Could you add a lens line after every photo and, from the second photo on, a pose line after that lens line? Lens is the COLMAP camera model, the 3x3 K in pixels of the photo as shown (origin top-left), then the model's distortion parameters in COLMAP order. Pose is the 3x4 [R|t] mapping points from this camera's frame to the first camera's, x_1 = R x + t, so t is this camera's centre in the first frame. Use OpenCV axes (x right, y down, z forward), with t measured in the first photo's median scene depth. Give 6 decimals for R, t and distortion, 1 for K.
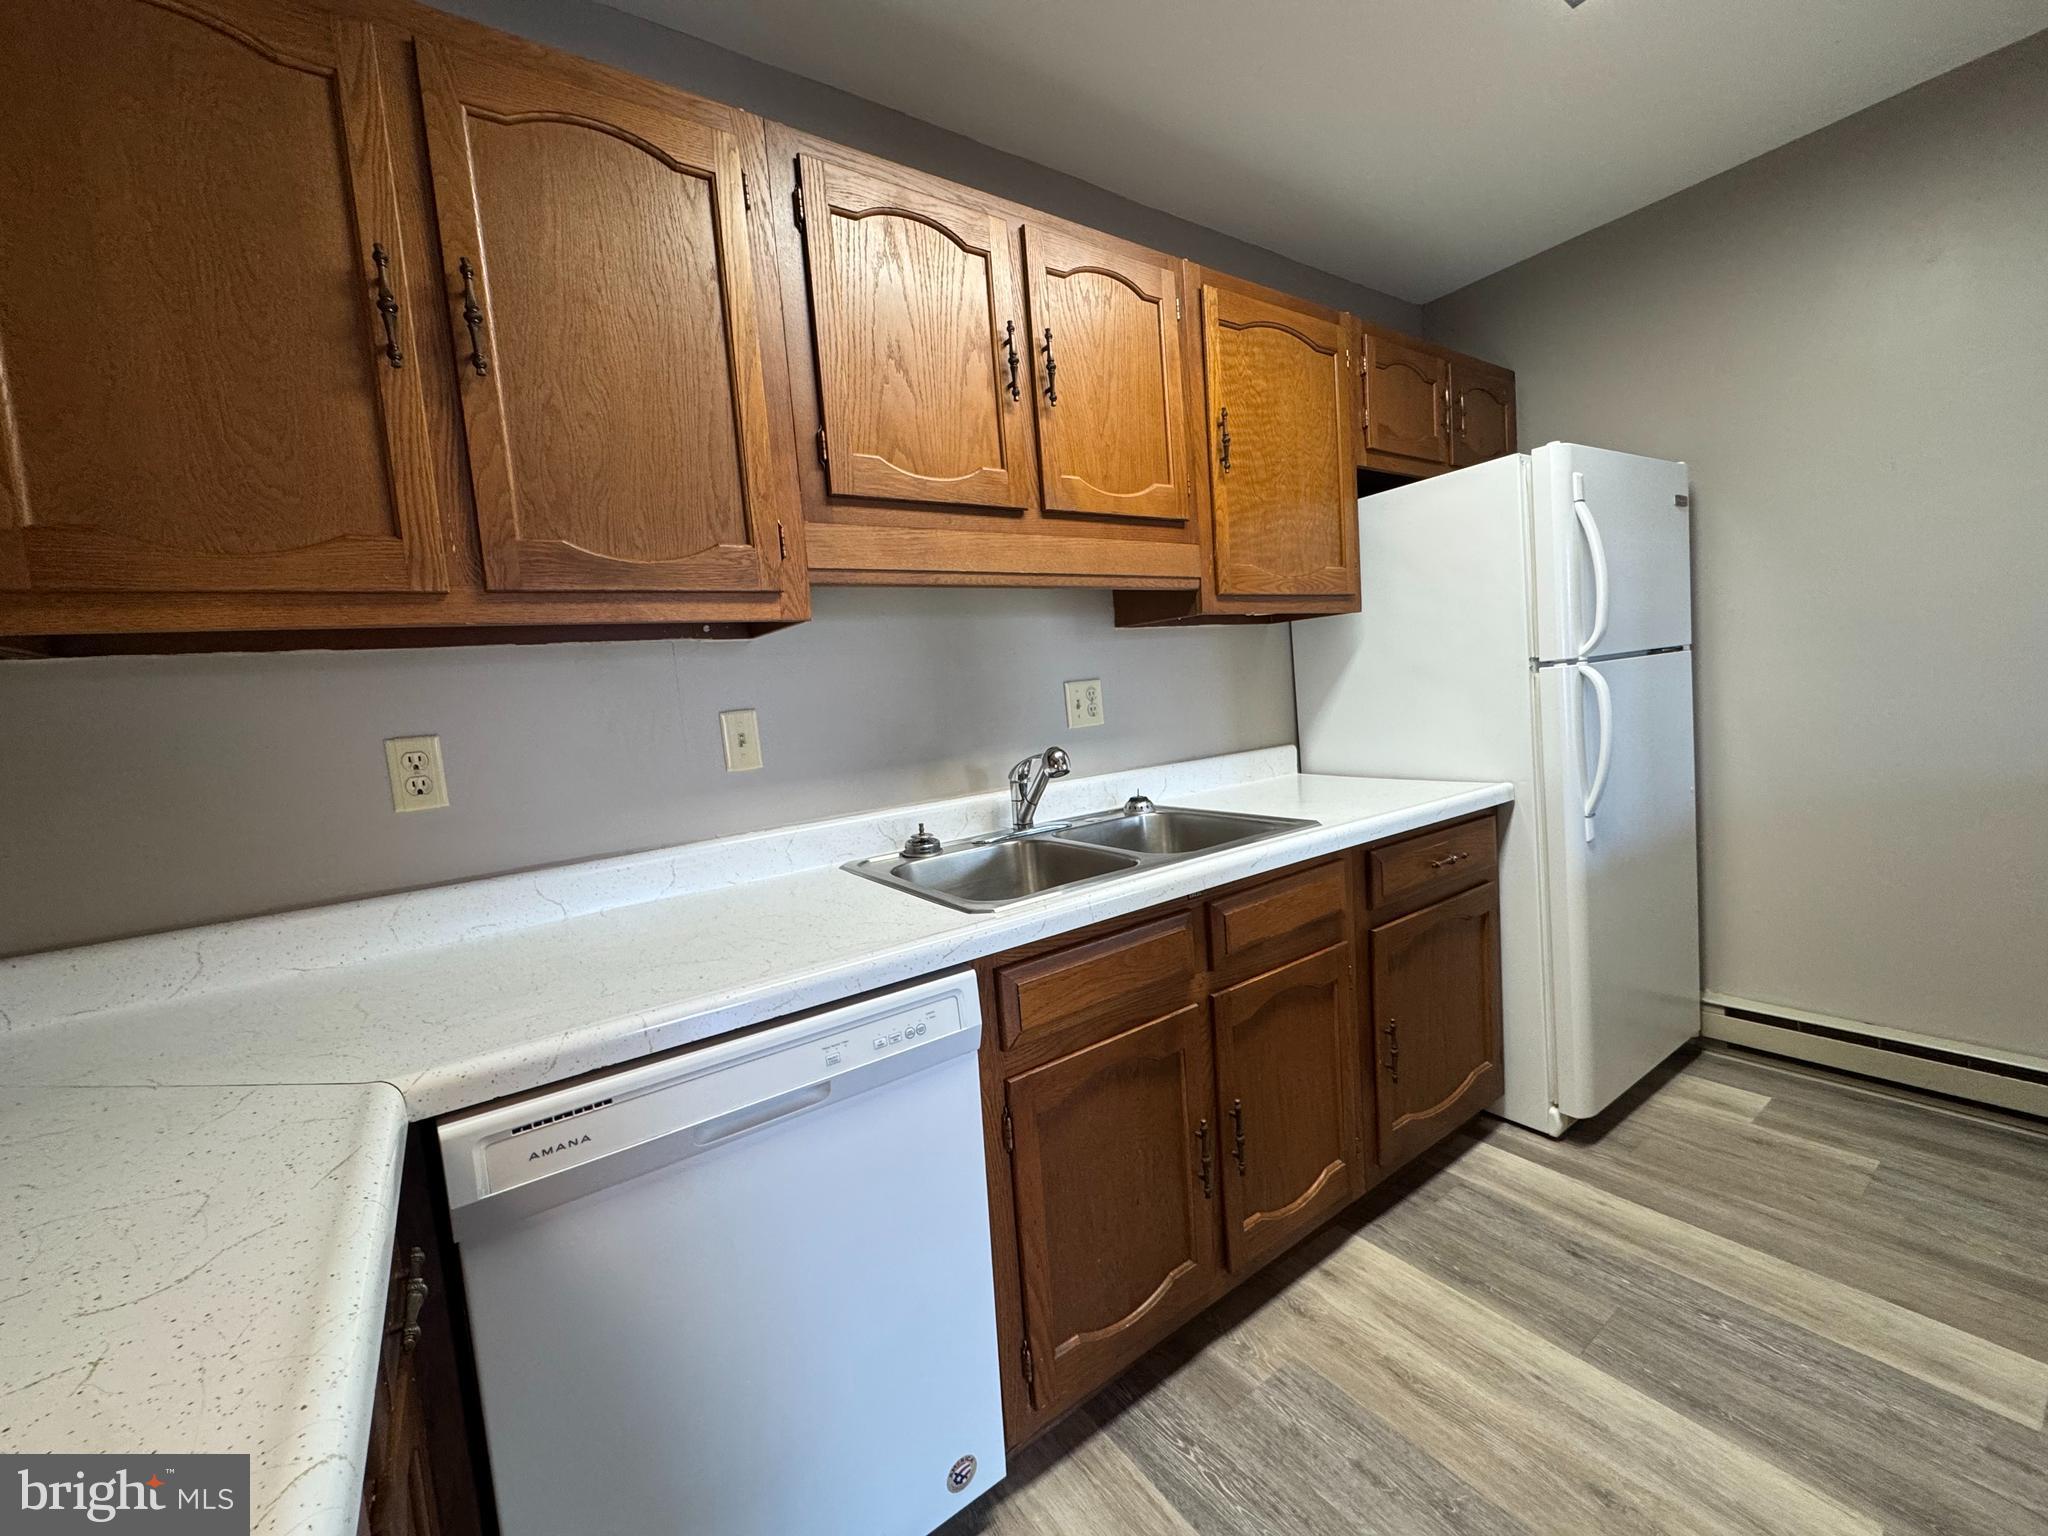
lens RADIAL K [[816.0, 0, 1024.4], [0, 816.0, 763.5], [0, 0, 1]] dist [-0.002928, 0.000382]
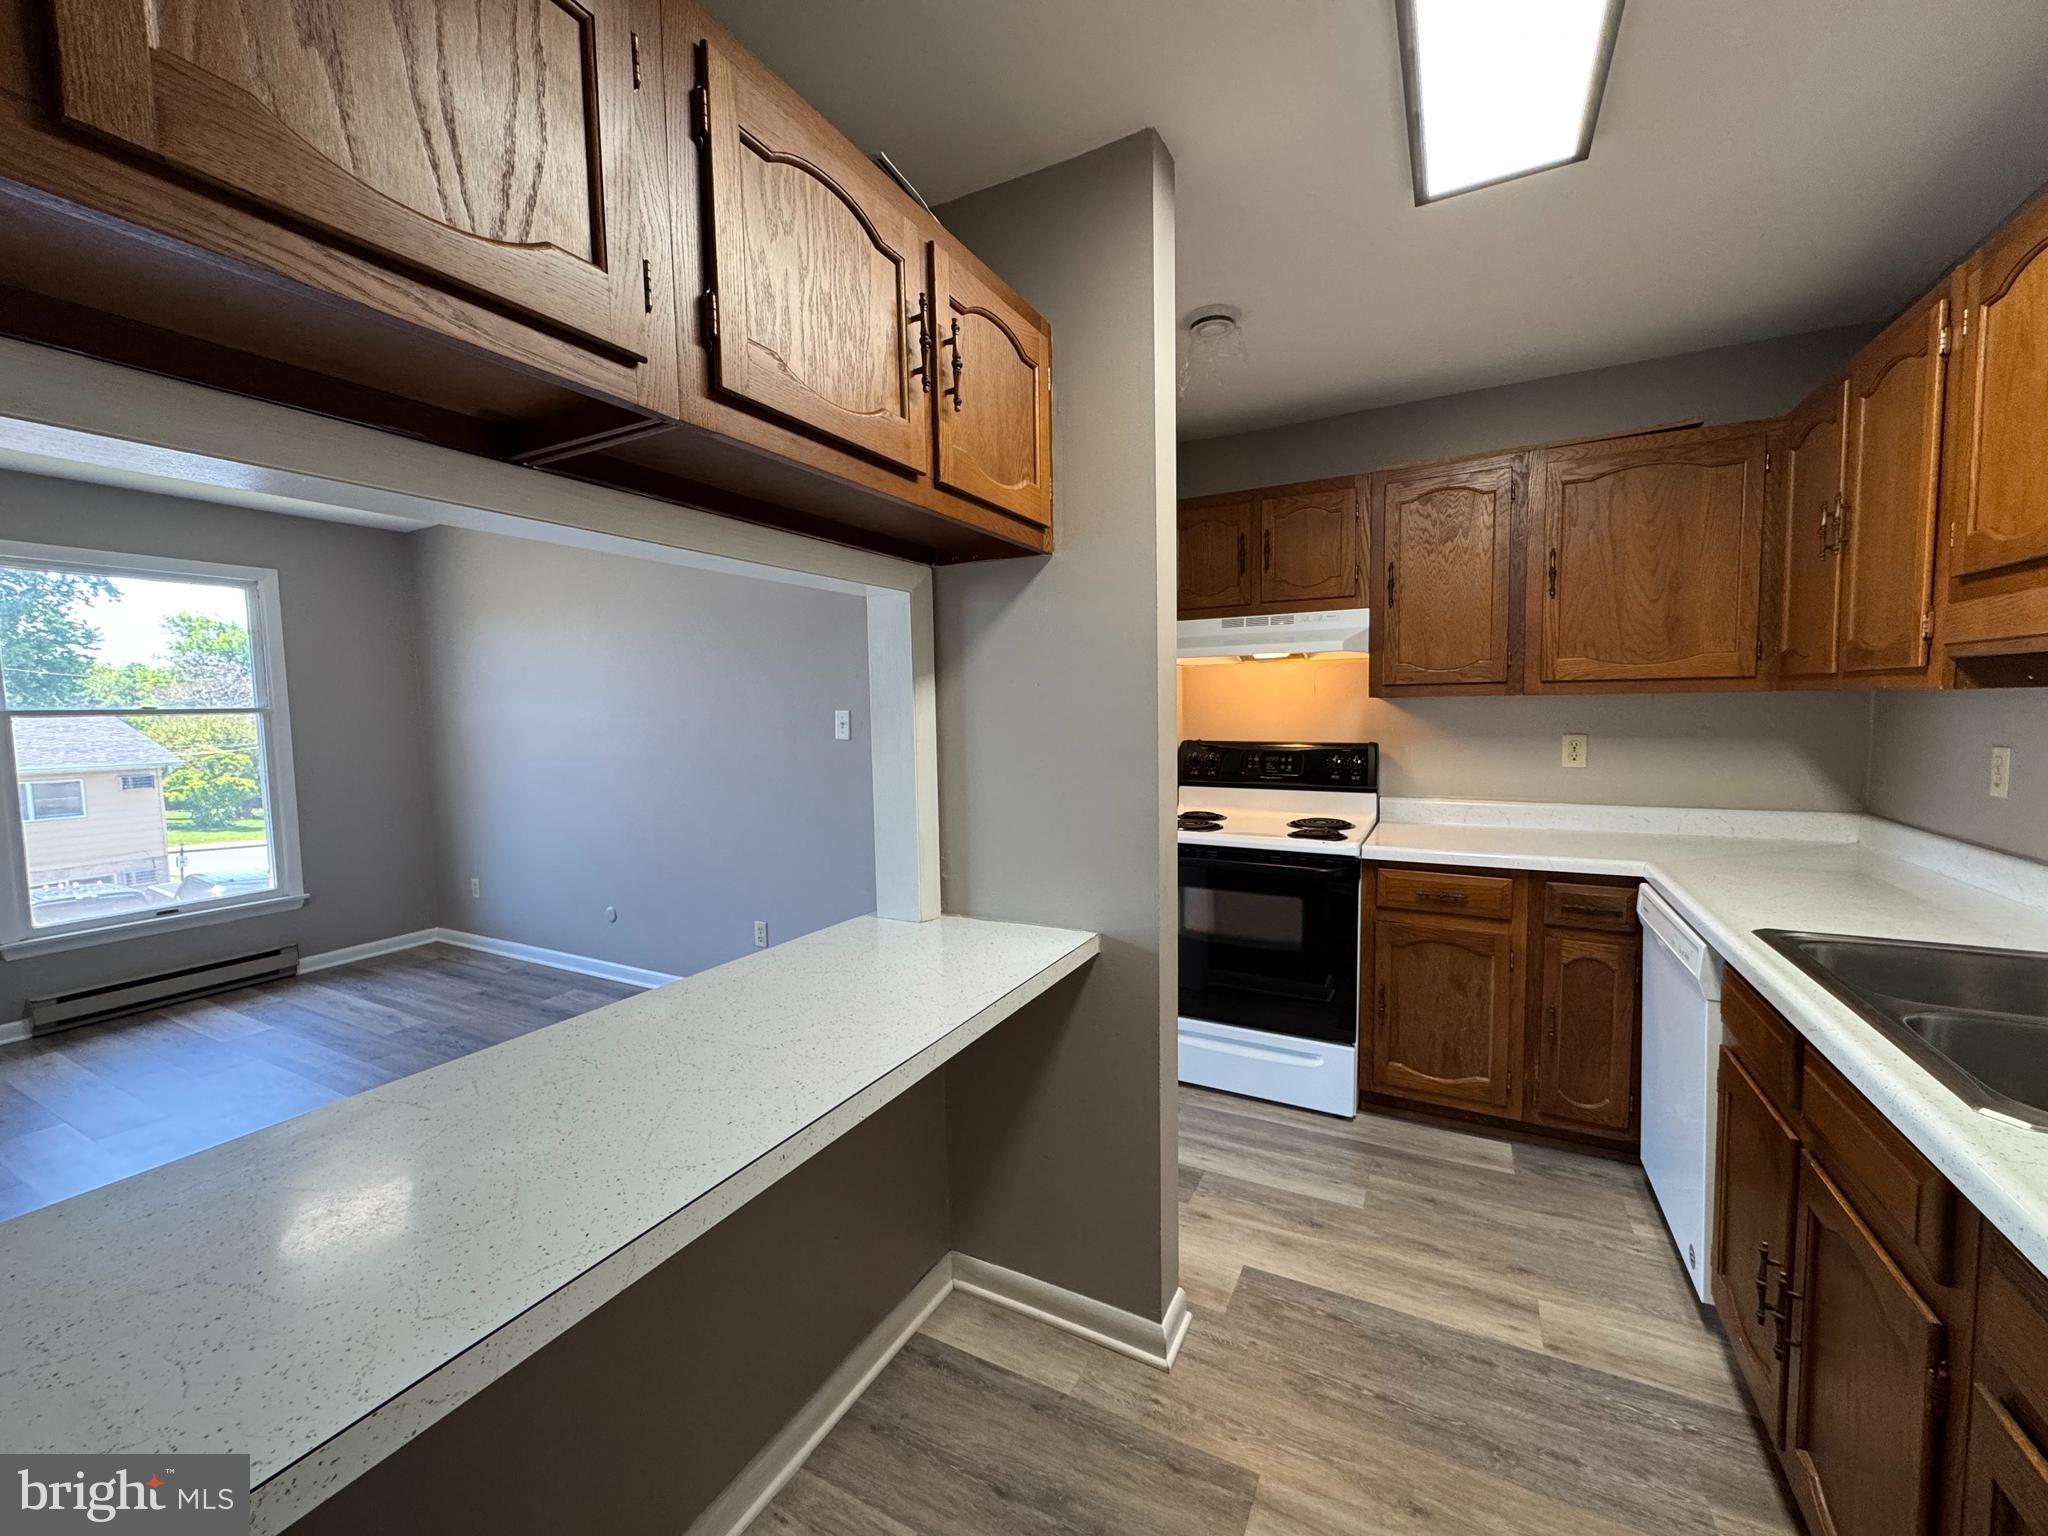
lens RADIAL K [[816.0, 0, 1024.4], [0, 816.0, 763.5], [0, 0, 1]] dist [-0.002928, 0.000382]
pose [[-0.888249, 0.130395, -0.440466, 1.151420], [0.051615, 0.981124, 0.186364, -0.288935], [0.456452, 0.142803, -0.878213, 1.172838]]
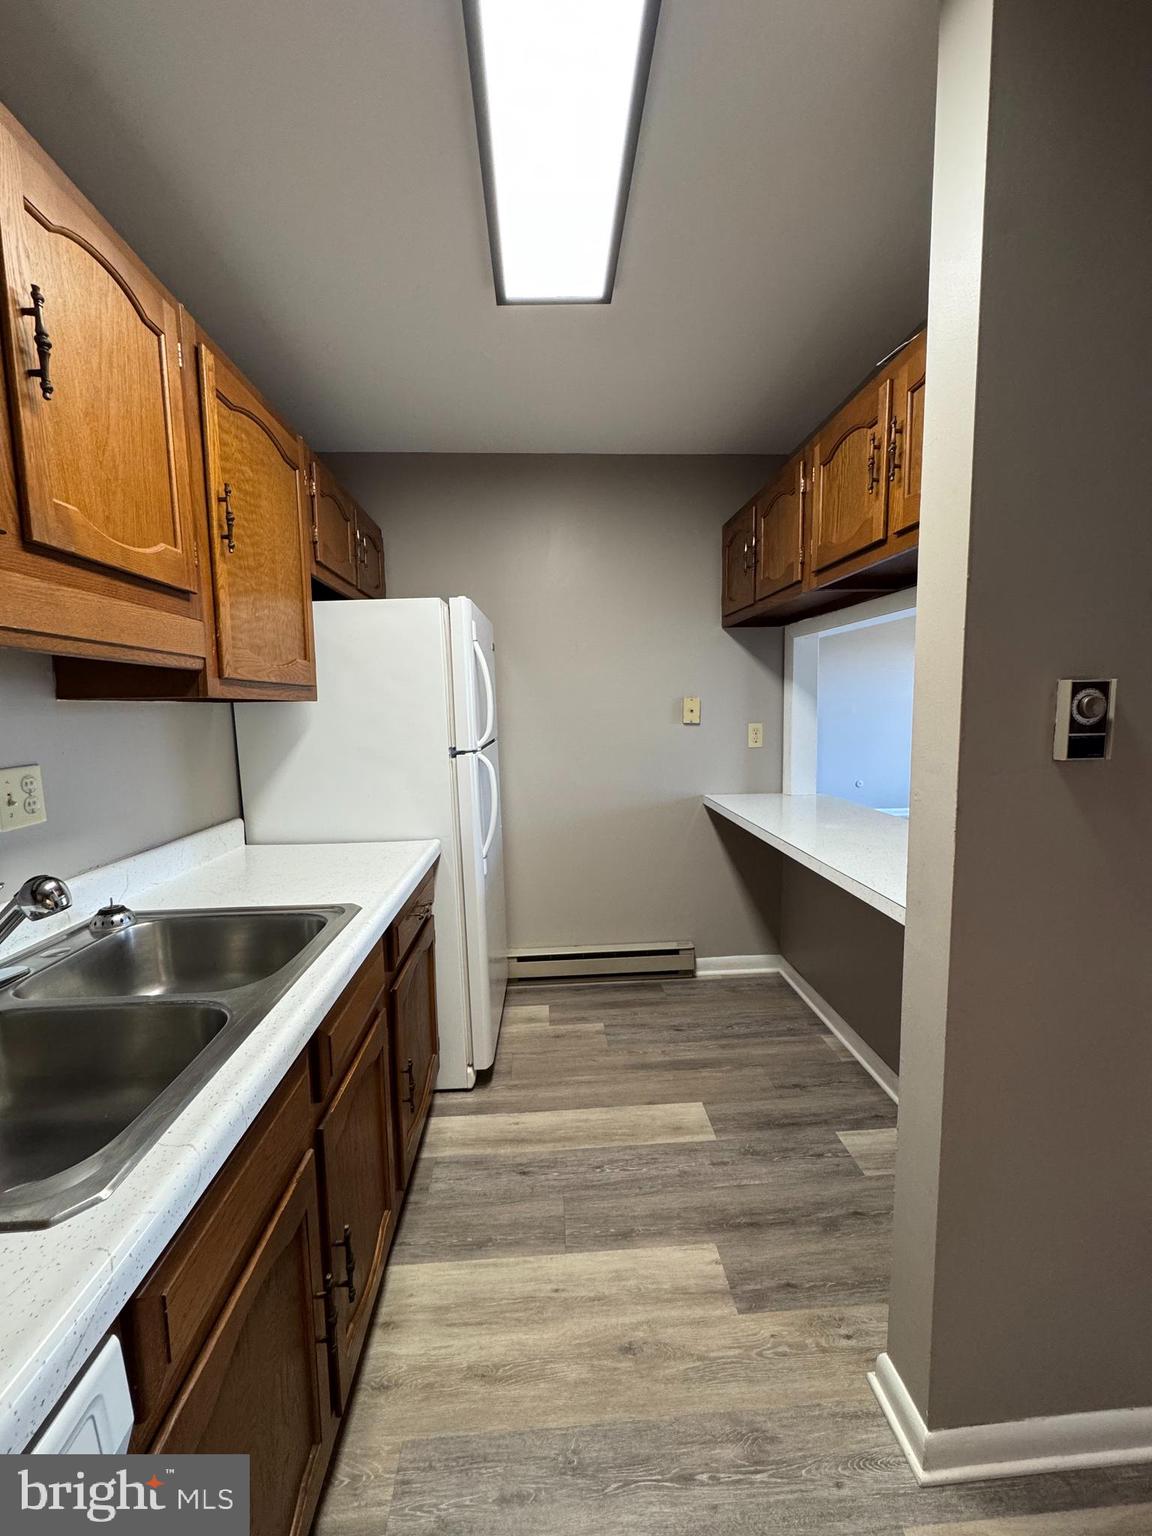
lens RADIAL K [[612.0, 0, 576.0], [0, 612.0, 768.0], [0, 0, 1]] dist [-0.002928, 0.000382]
pose [[0.525332, -0.016453, 0.850738, -0.171721], [0.054088, 0.998437, -0.014090, -0.082289], [-0.849177, 0.053416, 0.525400, 0.333475]]
